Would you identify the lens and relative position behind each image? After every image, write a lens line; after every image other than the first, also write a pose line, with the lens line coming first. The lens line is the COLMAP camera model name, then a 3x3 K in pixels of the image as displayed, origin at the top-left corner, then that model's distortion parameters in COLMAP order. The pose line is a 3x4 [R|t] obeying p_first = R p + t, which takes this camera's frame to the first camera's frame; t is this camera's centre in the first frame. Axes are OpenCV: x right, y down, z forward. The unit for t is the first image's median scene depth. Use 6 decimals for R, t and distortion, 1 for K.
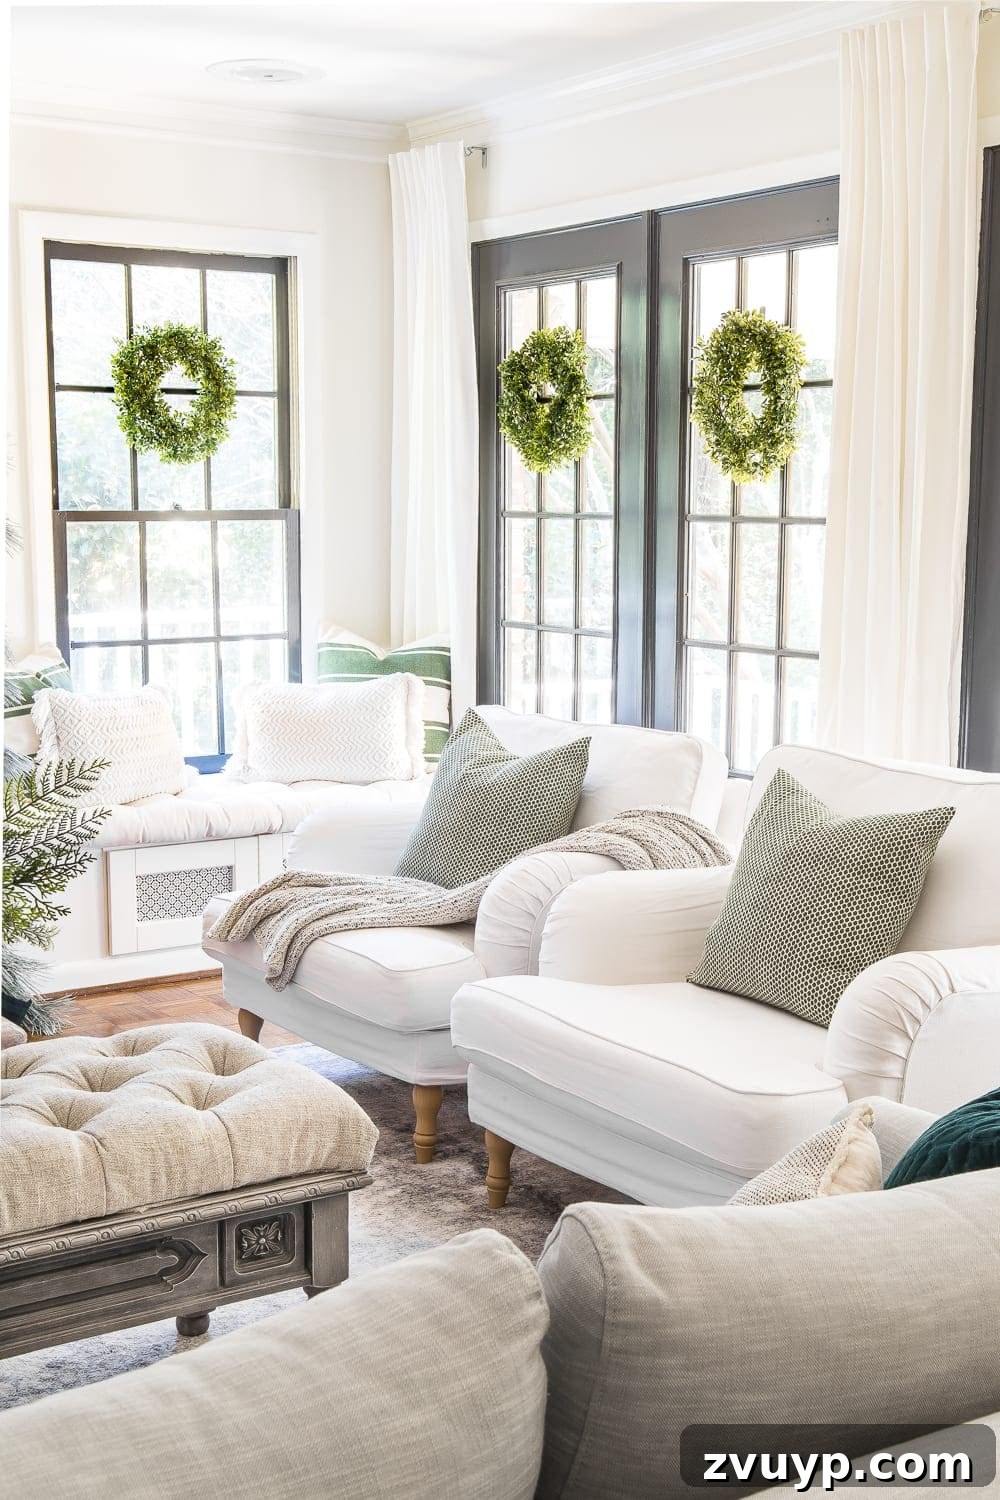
lens RADIAL K [[1920.1, 0, 500.2], [0, 1920.1, 791.2], [0, 0, 1]] dist [0.013166, 0.025205]
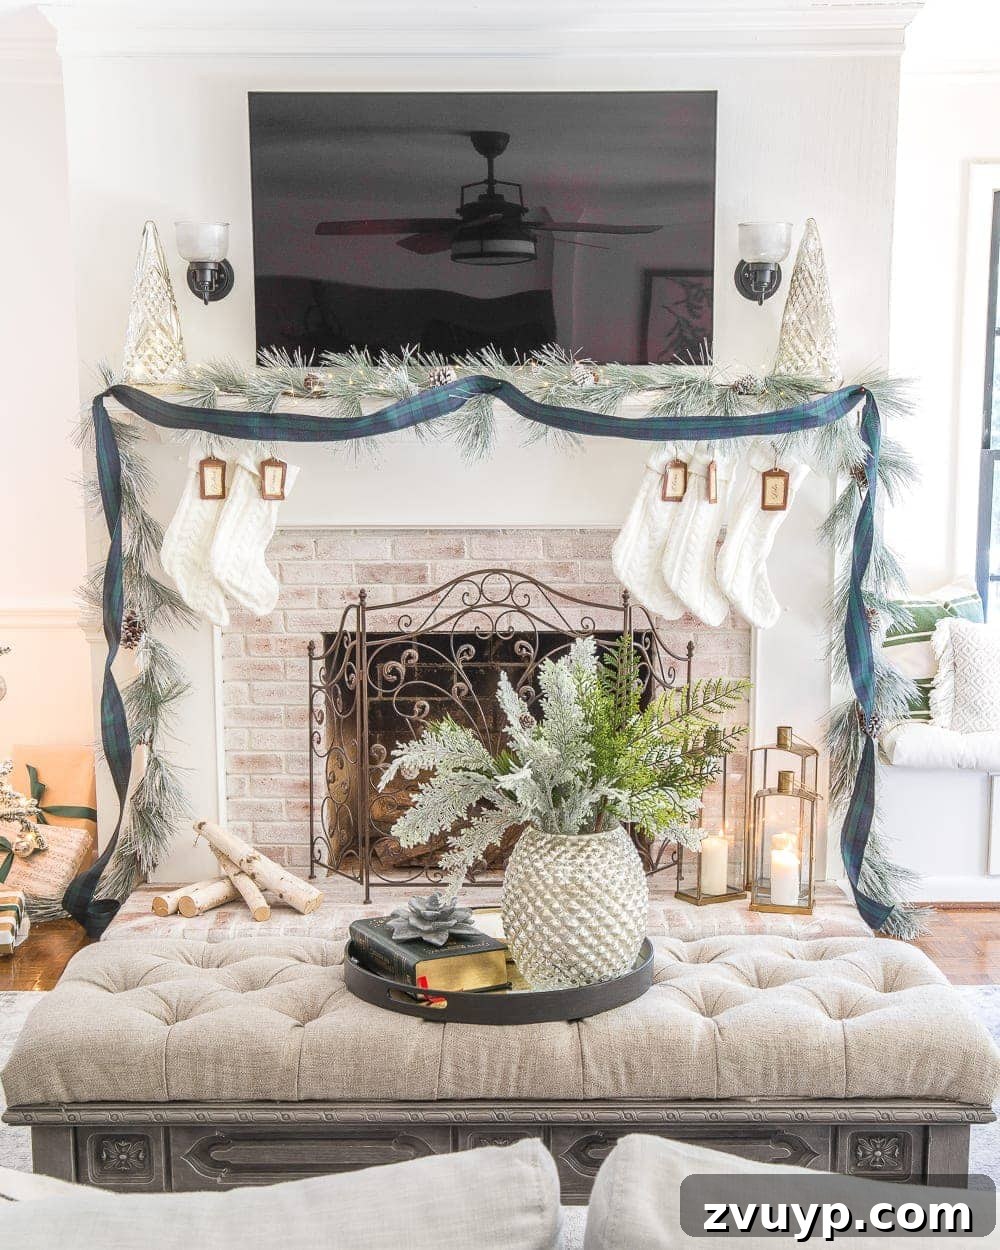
lens RADIAL K [[1793.9, 0, 508.5], [0, 1793.9, 747.7], [0, 0, 1]] dist [0.019971, 0.008996]
pose [[0.856963, 0.091064, -0.507269, 0.066186], [-0.081102, 0.995831, 0.041758, -0.003560], [0.508956, 0.005356, 0.860776, 0.021323]]
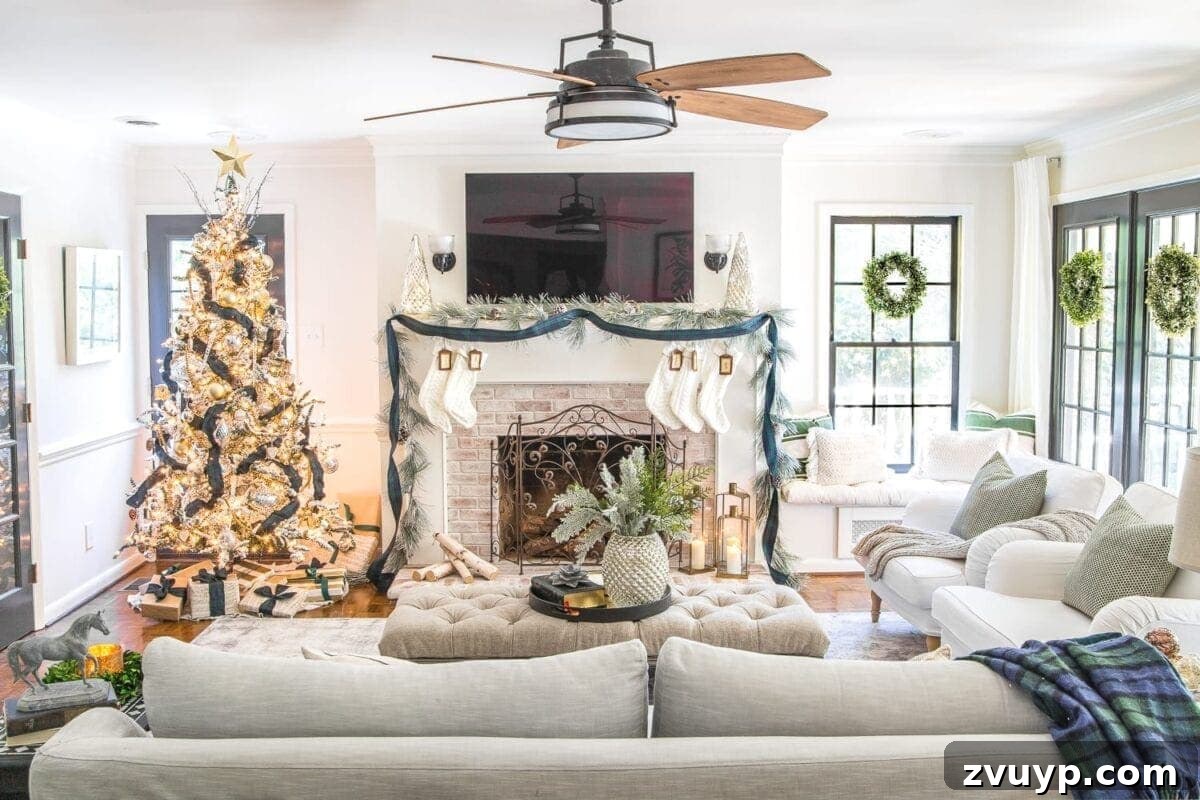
lens RADIAL K [[997.7, 0, 600.0], [0, 997.7, 400.0], [0, 0, 1]] dist [-0.094640, 0.119383]
pose [[0.866149, 0.041749, -0.498039, 0.100369], [-0.077804, 0.995619, -0.051852, -0.008291], [0.493692, 0.083661, 0.865603, -0.057160]]
